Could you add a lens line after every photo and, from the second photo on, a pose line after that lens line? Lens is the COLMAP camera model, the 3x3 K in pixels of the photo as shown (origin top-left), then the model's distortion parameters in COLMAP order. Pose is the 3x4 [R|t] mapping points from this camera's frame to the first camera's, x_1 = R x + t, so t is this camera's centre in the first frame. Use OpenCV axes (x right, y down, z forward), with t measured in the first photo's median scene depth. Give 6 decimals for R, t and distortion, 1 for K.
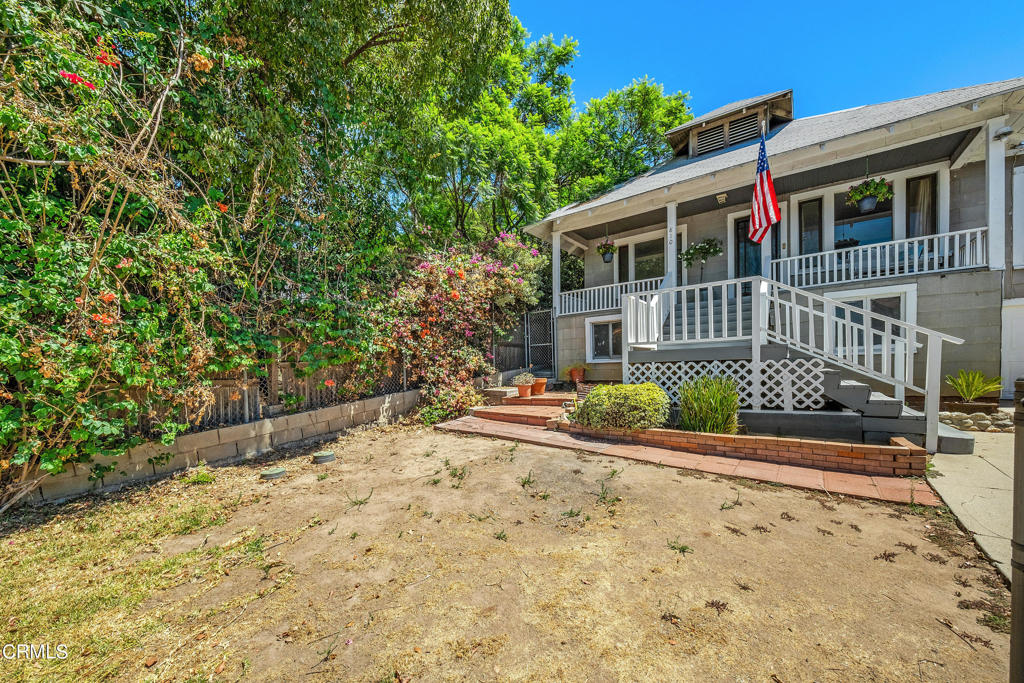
lens RADIAL K [[391.6, 0, 493.7], [0, 391.6, 375.2], [0, 0, 1]] dist [0.003017, -0.001130]
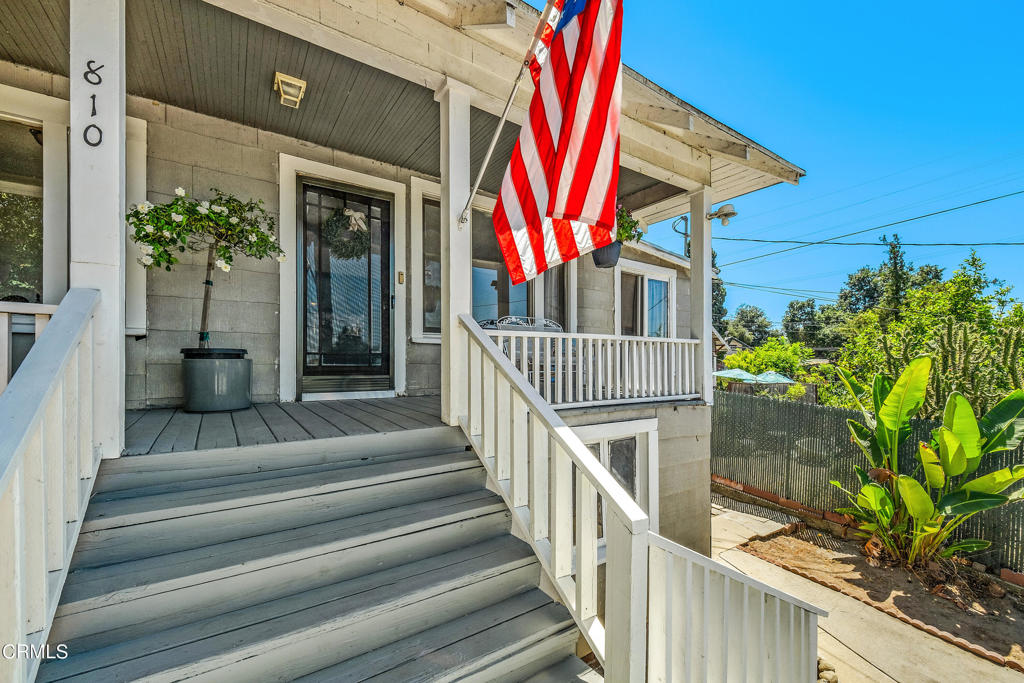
lens RADIAL K [[422.0, 0, 520.7], [0, 422.0, 361.9], [0, 0, 1]] dist [0.009695, 0.000226]
pose [[0.324454, 0.036431, 0.945200, 0.470298], [0.009106, 0.999091, -0.041634, -0.305531], [-0.945858, 0.022116, 0.323827, 1.036947]]
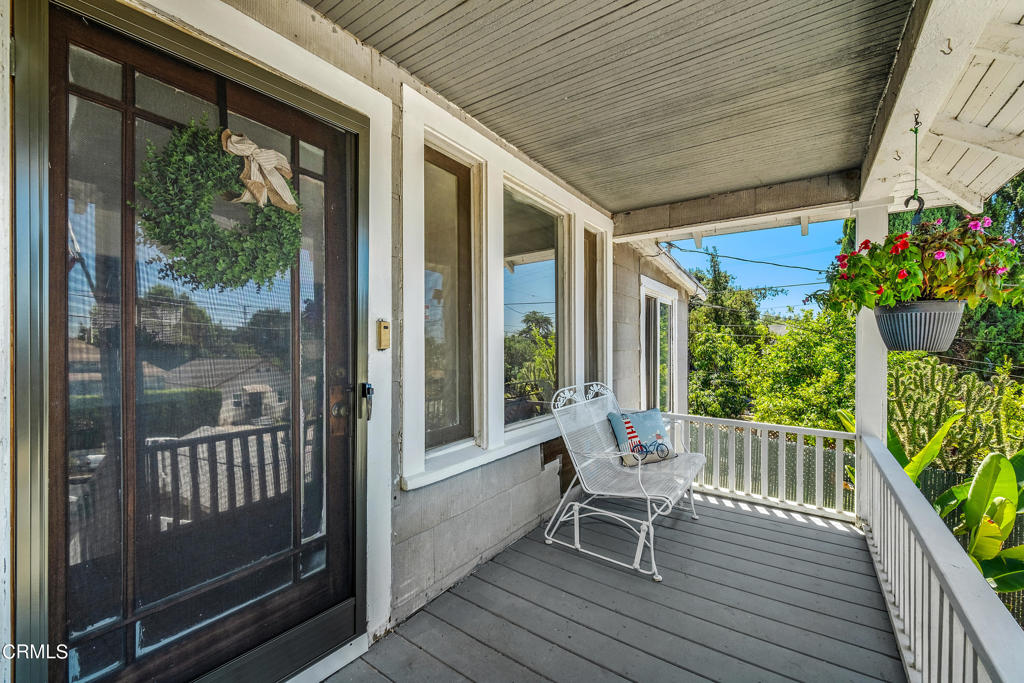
lens RADIAL K [[422.0, 0, 510.6], [0, 422.0, 341.0], [0, 0, 1]] dist [0.009695, 0.000226]
pose [[-0.029371, 0.042574, 0.998662, 0.792398], [0.028329, 0.998727, -0.041743, -0.460986], [-0.999167, 0.027065, -0.030540, 1.380135]]
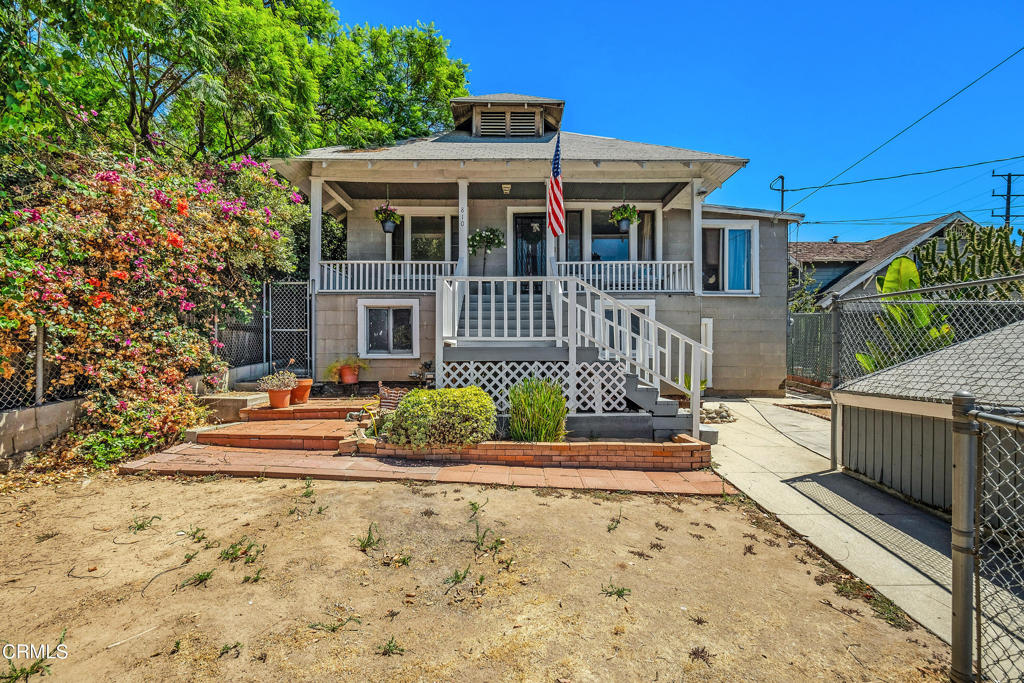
lens RADIAL K [[477.7, 0, 513.6], [0, 477.7, 351.7], [0, 0, 1]] dist [0.019914, -0.007523]
pose [[0.793726, 0.035527, 0.607238, -0.133044], [-0.009857, 0.998913, -0.045558, -0.007442], [-0.608196, 0.030175, 0.793213, 0.124186]]
